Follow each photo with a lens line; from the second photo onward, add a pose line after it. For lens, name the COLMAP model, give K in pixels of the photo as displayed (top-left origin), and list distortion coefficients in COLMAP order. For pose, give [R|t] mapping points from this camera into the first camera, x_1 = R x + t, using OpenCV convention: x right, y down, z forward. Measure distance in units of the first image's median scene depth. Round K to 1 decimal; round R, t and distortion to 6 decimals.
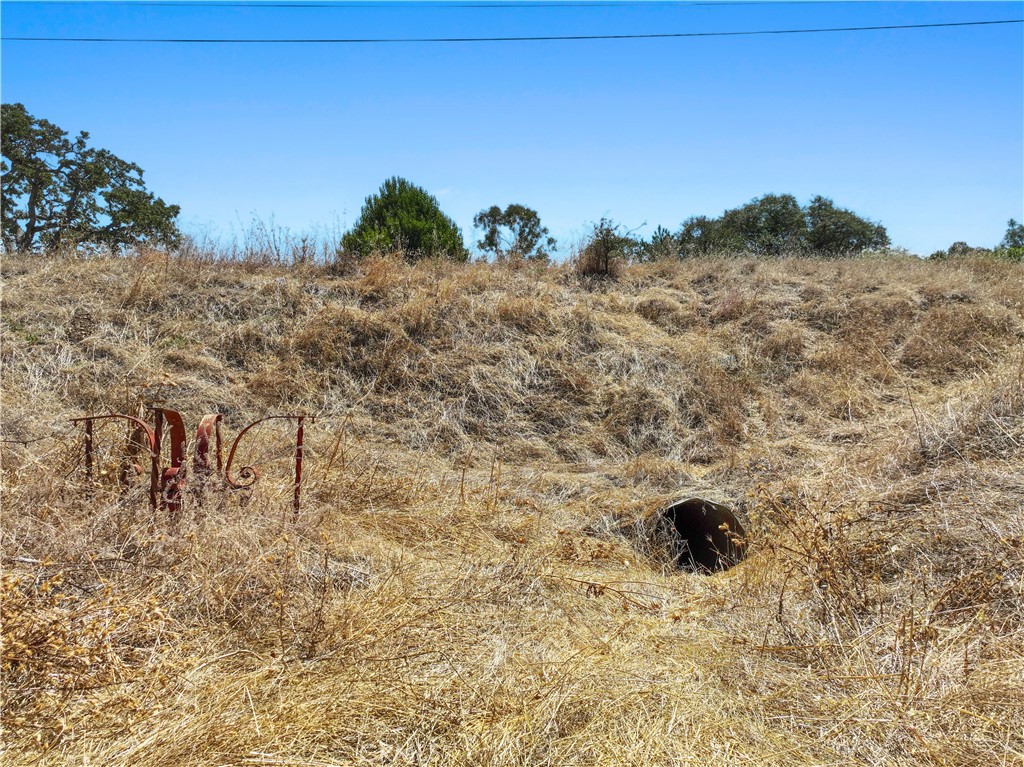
lens RADIAL K [[732.8, 0, 512.0], [0, 732.8, 383.5], [0, 0, 1]] dist [-0.006060, -0.000989]
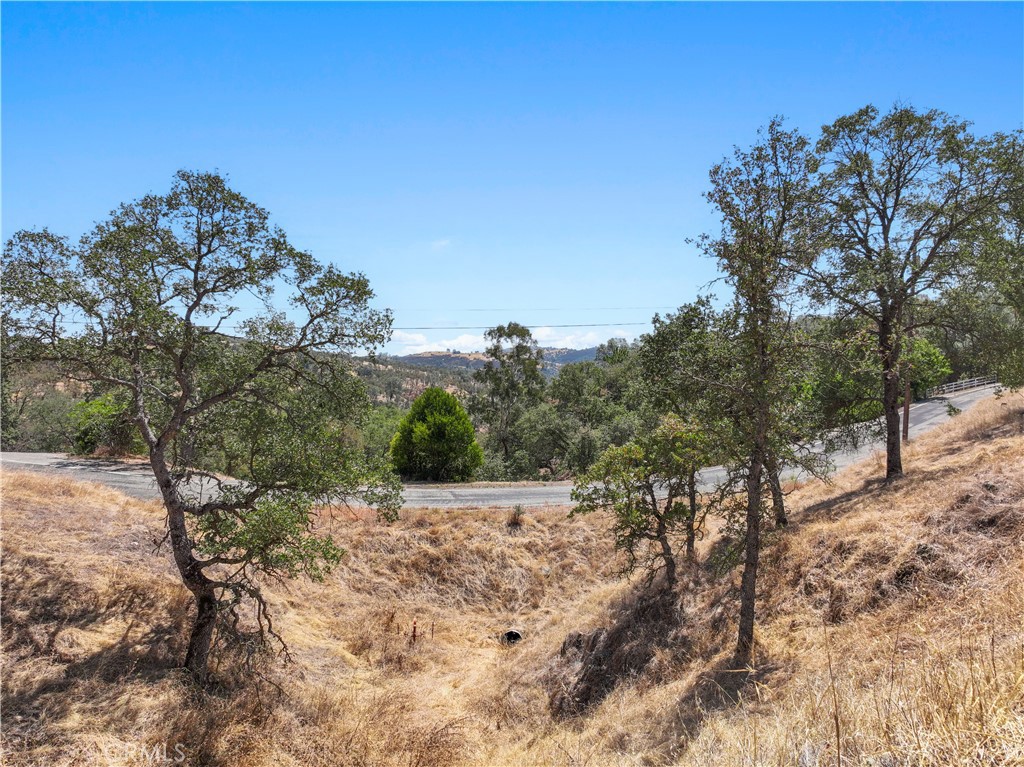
lens RADIAL K [[732.8, 0, 512.0], [0, 732.8, 383.5], [0, 0, 1]] dist [-0.006060, -0.000989]
pose [[0.999725, 0.009801, -0.021305, 0.205489], [-0.009907, 0.999939, -0.004888, -0.849161], [0.021255, 0.005098, 0.999761, -2.232465]]
